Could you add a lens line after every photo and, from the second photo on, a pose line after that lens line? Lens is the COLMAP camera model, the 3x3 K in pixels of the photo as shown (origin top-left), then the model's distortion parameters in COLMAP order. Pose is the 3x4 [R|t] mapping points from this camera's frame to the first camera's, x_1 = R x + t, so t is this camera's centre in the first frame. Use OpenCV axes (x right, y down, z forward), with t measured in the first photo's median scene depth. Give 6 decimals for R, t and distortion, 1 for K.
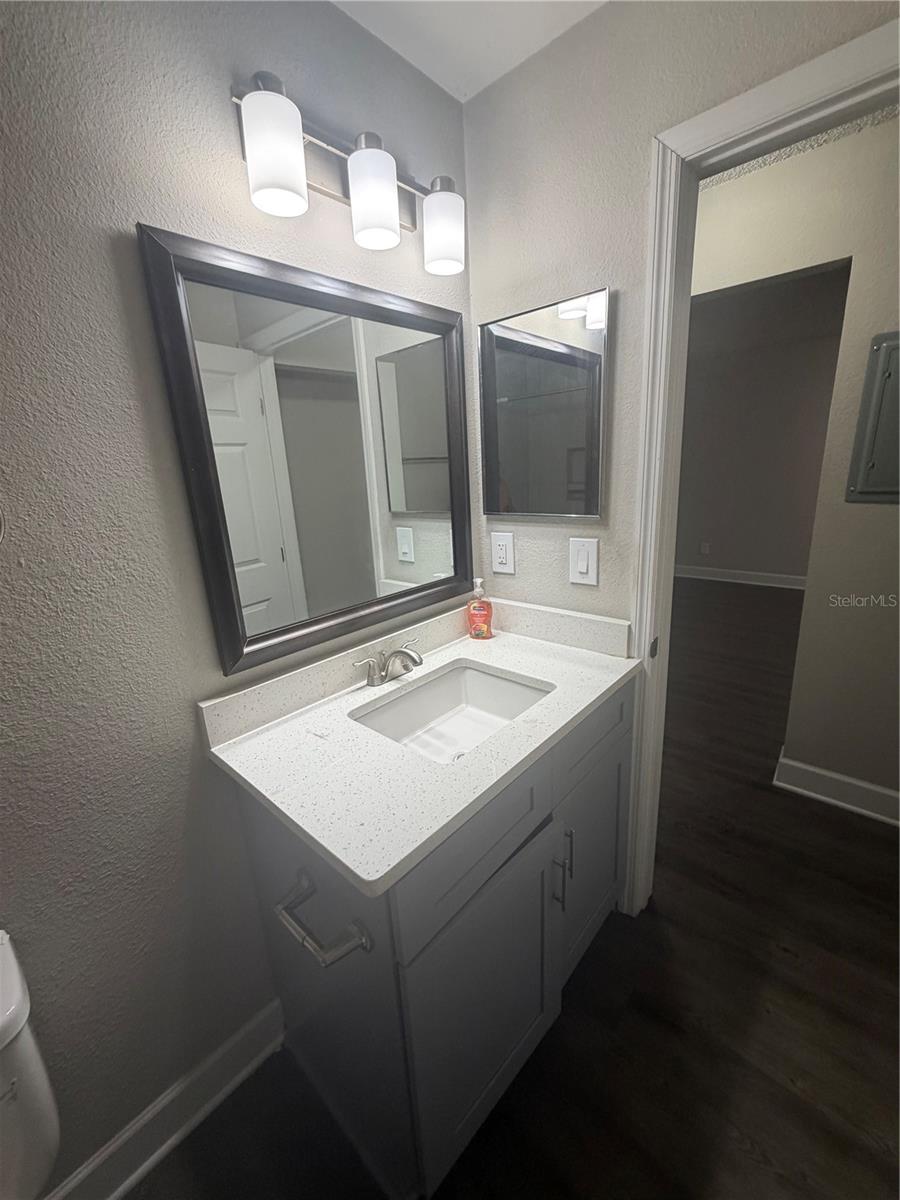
lens RADIAL K [[481.6, 0, 448.5], [0, 481.6, 598.2], [0, 0, 1]] dist [0.000178, 0.000773]
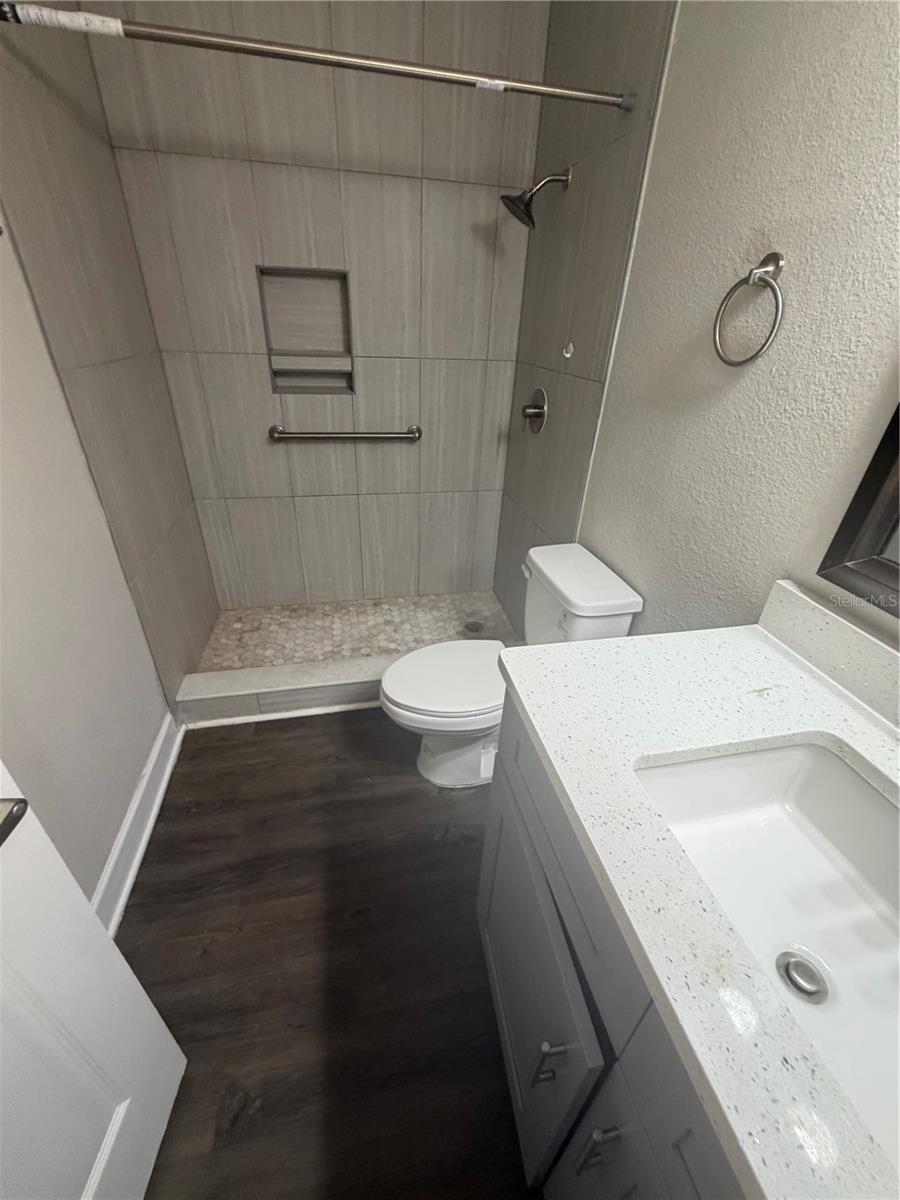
lens RADIAL K [[481.6, 0, 448.4], [0, 481.6, 598.0], [0, 0, 1]] dist [0.000178, 0.000773]
pose [[-0.588816, 0.434804, -0.681352, 0.516611], [-0.220818, 0.724374, 0.653086, -0.219420], [0.777519, 0.535003, -0.330510, 0.888138]]
